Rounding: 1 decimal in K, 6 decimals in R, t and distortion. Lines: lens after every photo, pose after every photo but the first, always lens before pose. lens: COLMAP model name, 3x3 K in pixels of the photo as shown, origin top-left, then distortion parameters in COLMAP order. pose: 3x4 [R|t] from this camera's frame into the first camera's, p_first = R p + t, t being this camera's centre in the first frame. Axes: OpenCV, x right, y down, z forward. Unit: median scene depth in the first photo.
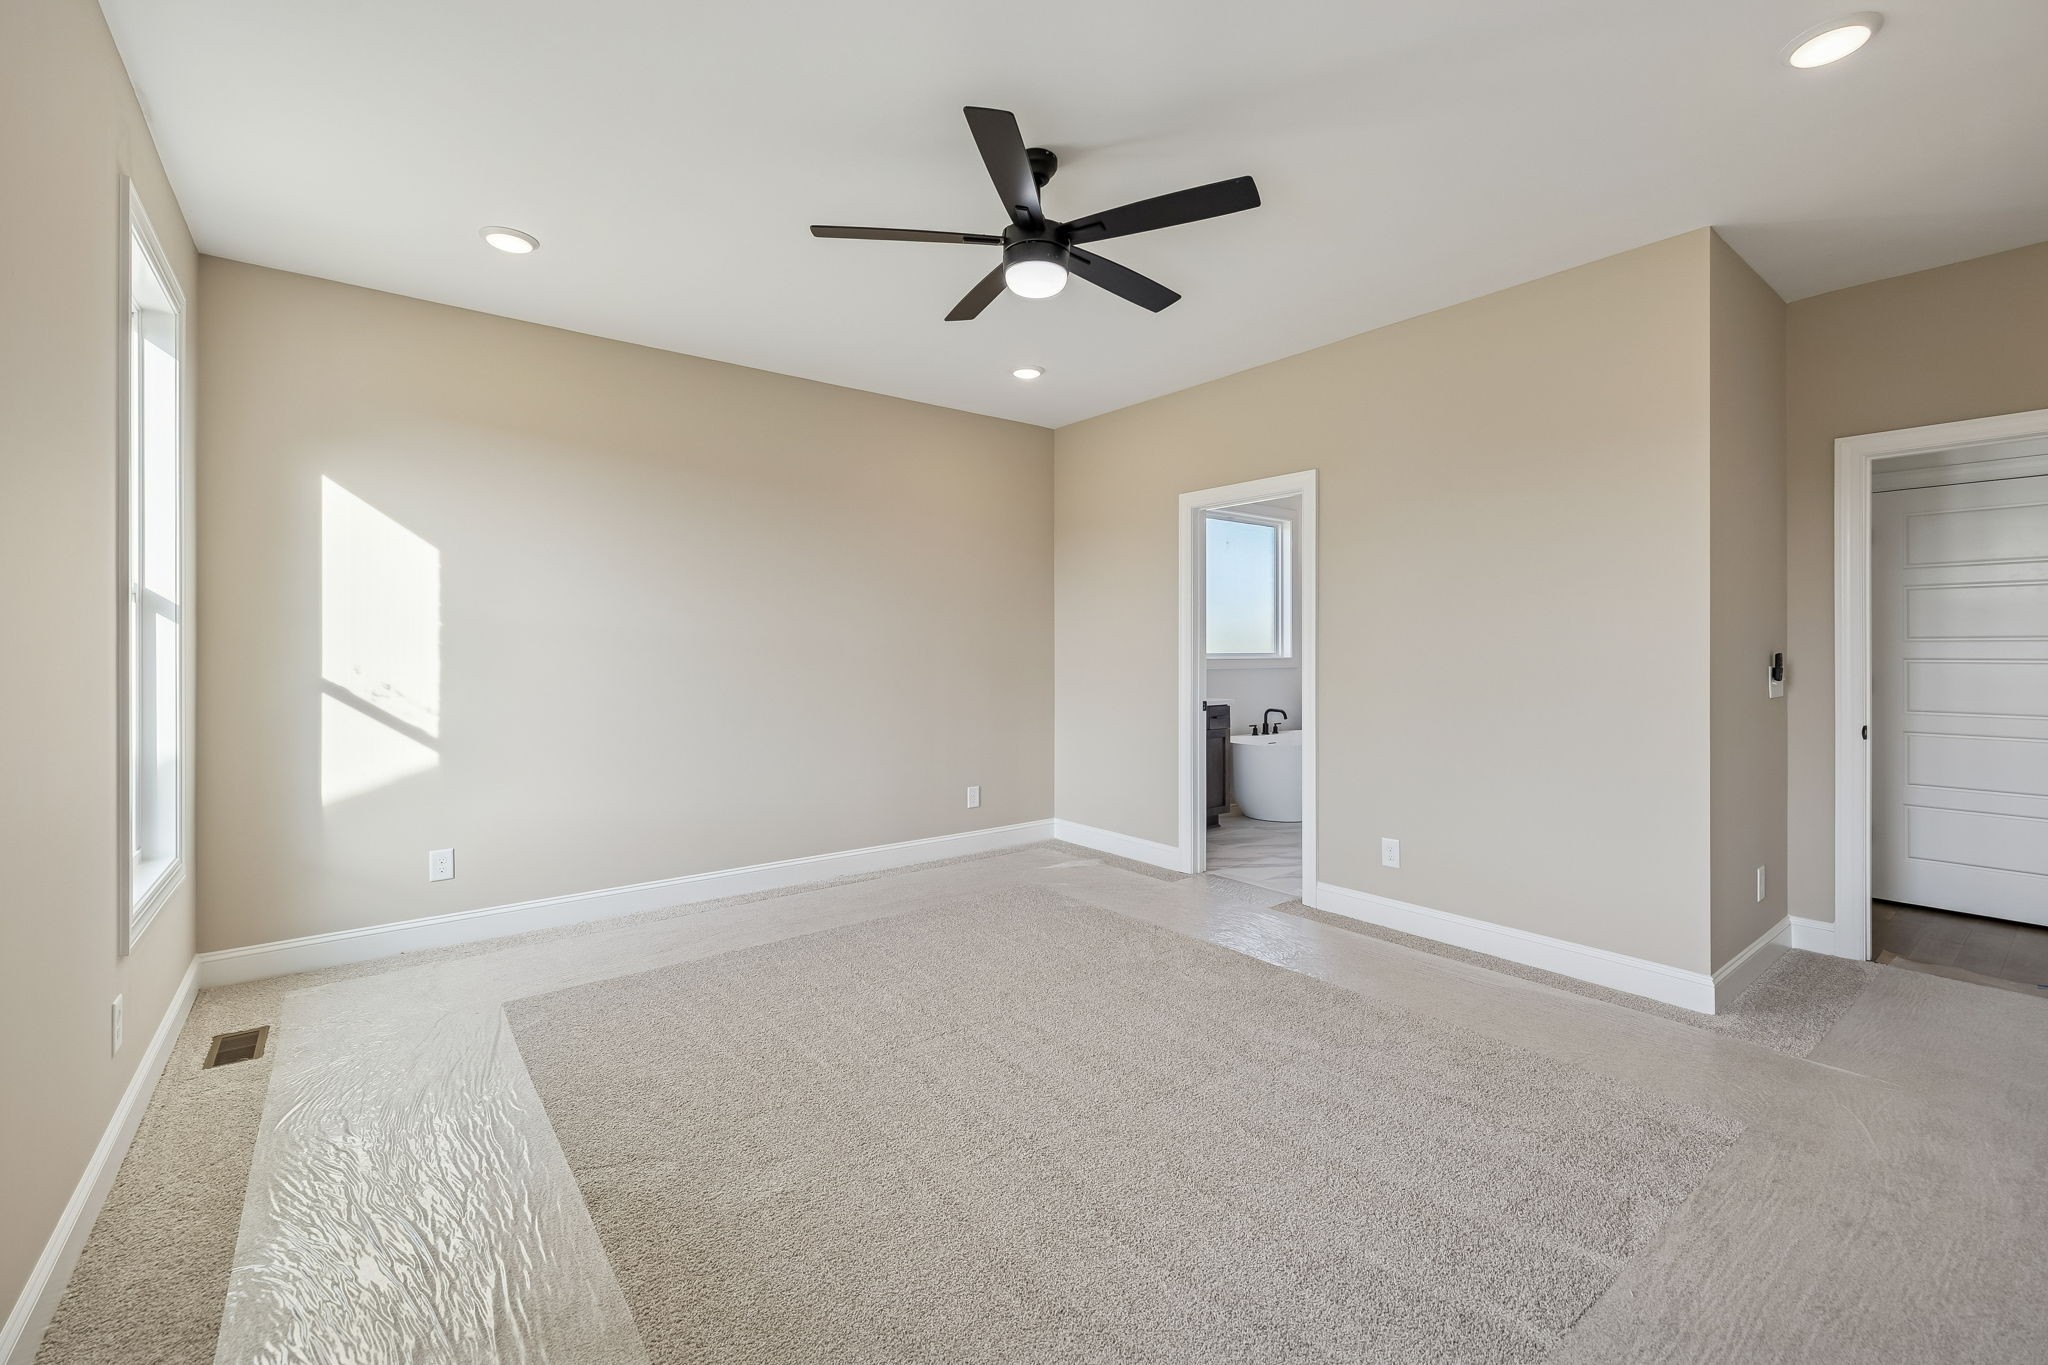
lens RADIAL K [[860.0, 0, 1020.5], [0, 860.0, 648.9], [0, 0, 1]] dist [0.000773, 0.000342]
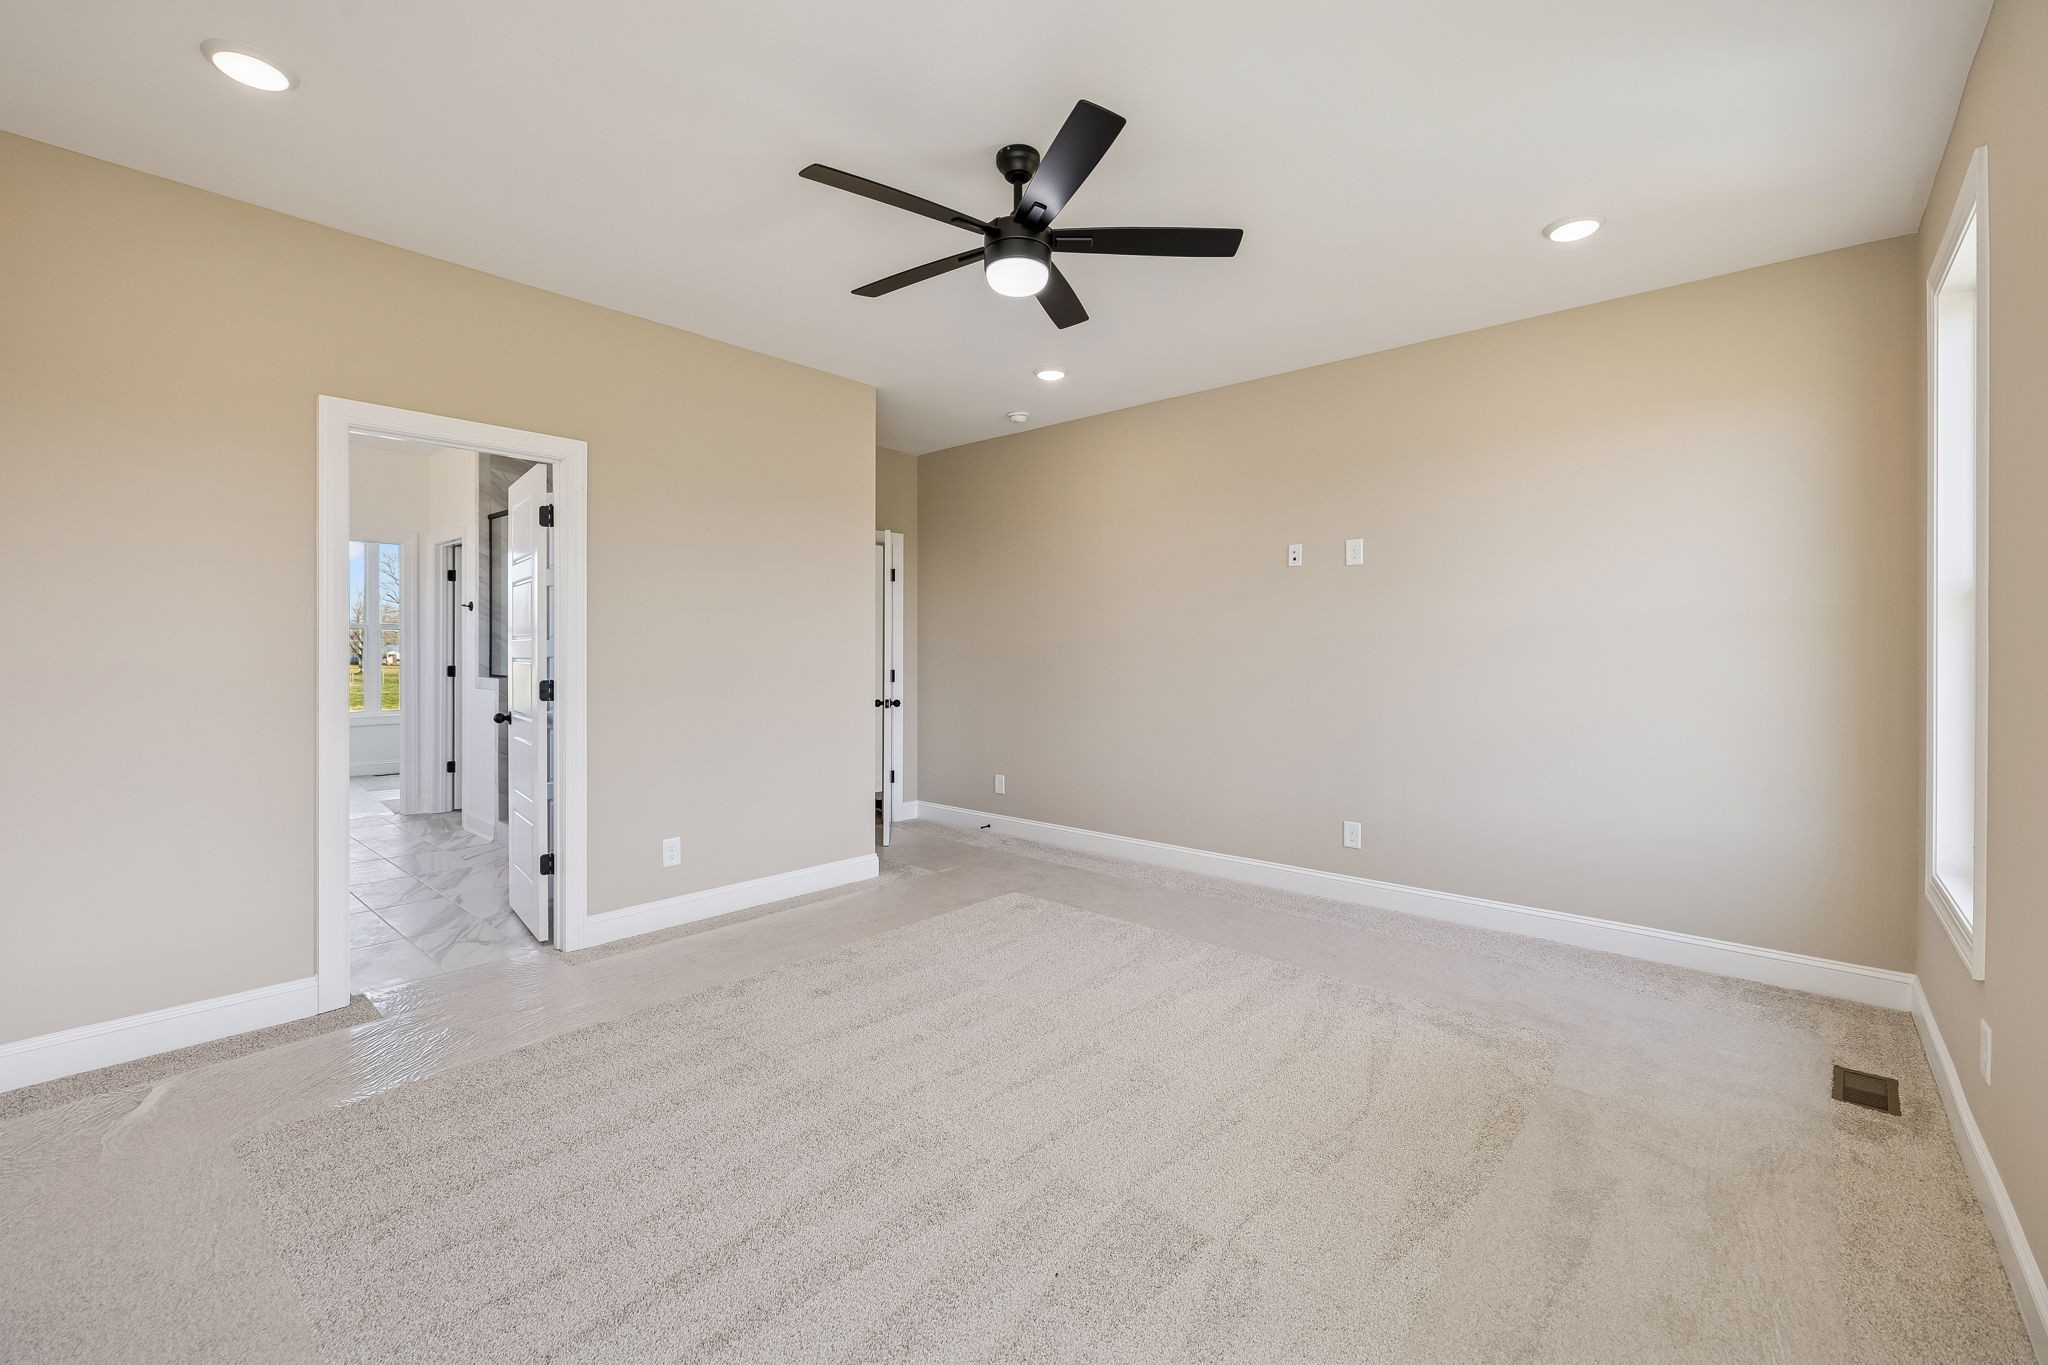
lens RADIAL K [[860.0, 0, 1020.5], [0, 860.0, 648.9], [0, 0, 1]] dist [0.000773, 0.000342]
pose [[-0.176967, 0.002101, 0.984215, -0.414694], [0.000301, 0.999998, -0.002080, 0.001737], [-0.984217, -0.000072, -0.176967, 0.512197]]
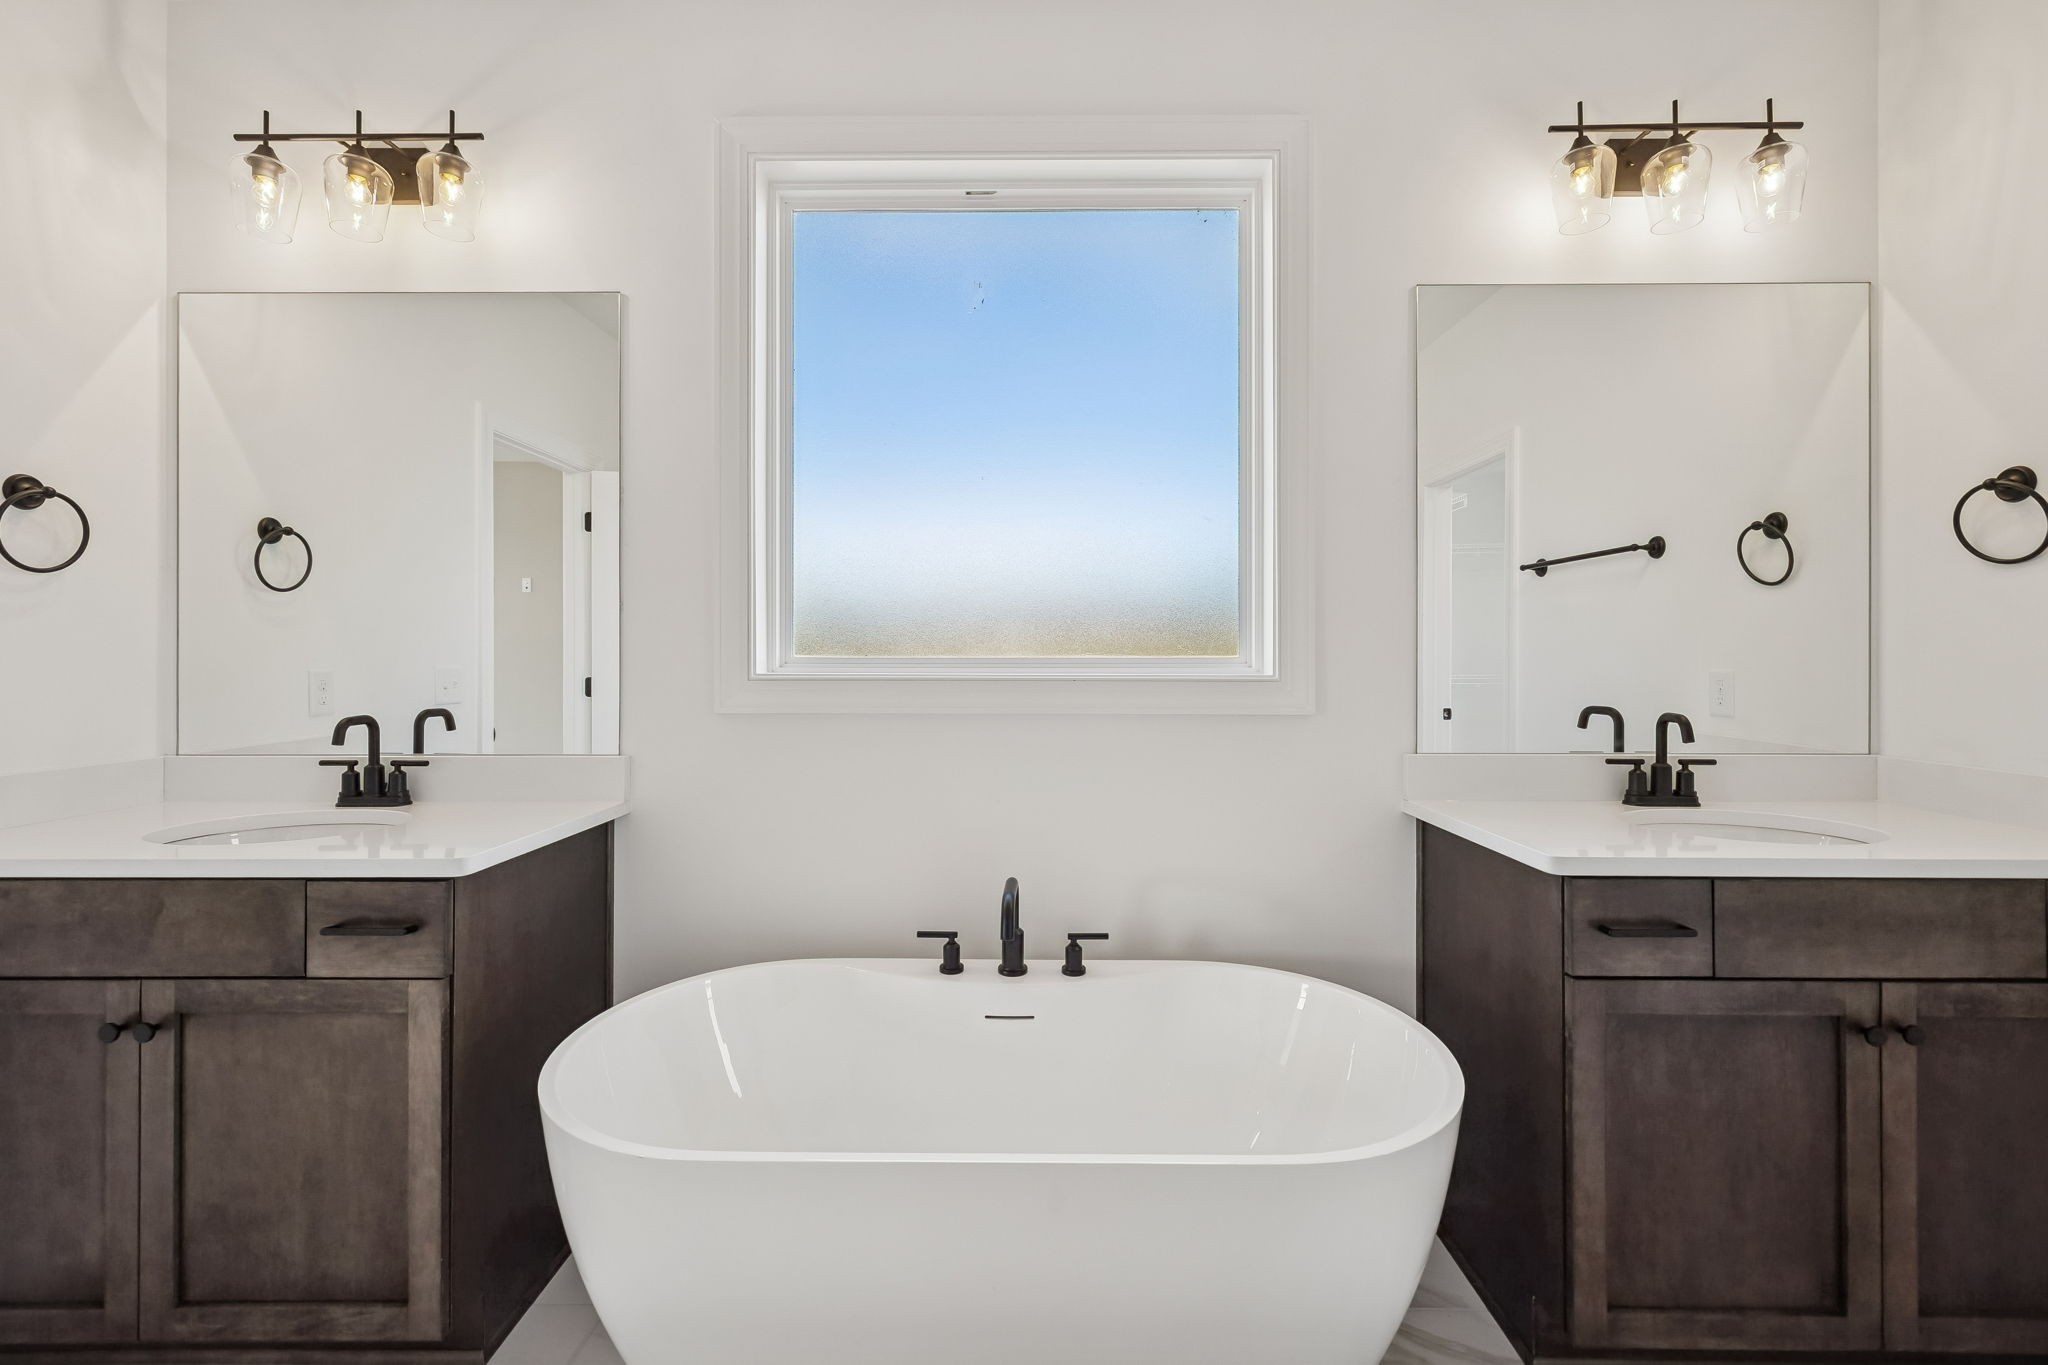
lens RADIAL K [[860.0, 0, 1020.5], [0, 860.0, 648.9], [0, 0, 1]] dist [0.000773, 0.000342]
pose [[0.783904, -0.001107, -0.620881, 0.527737], [-0.000404, 0.999997, -0.002293, 0.002478], [0.620882, 0.002048, 0.783902, 0.937331]]
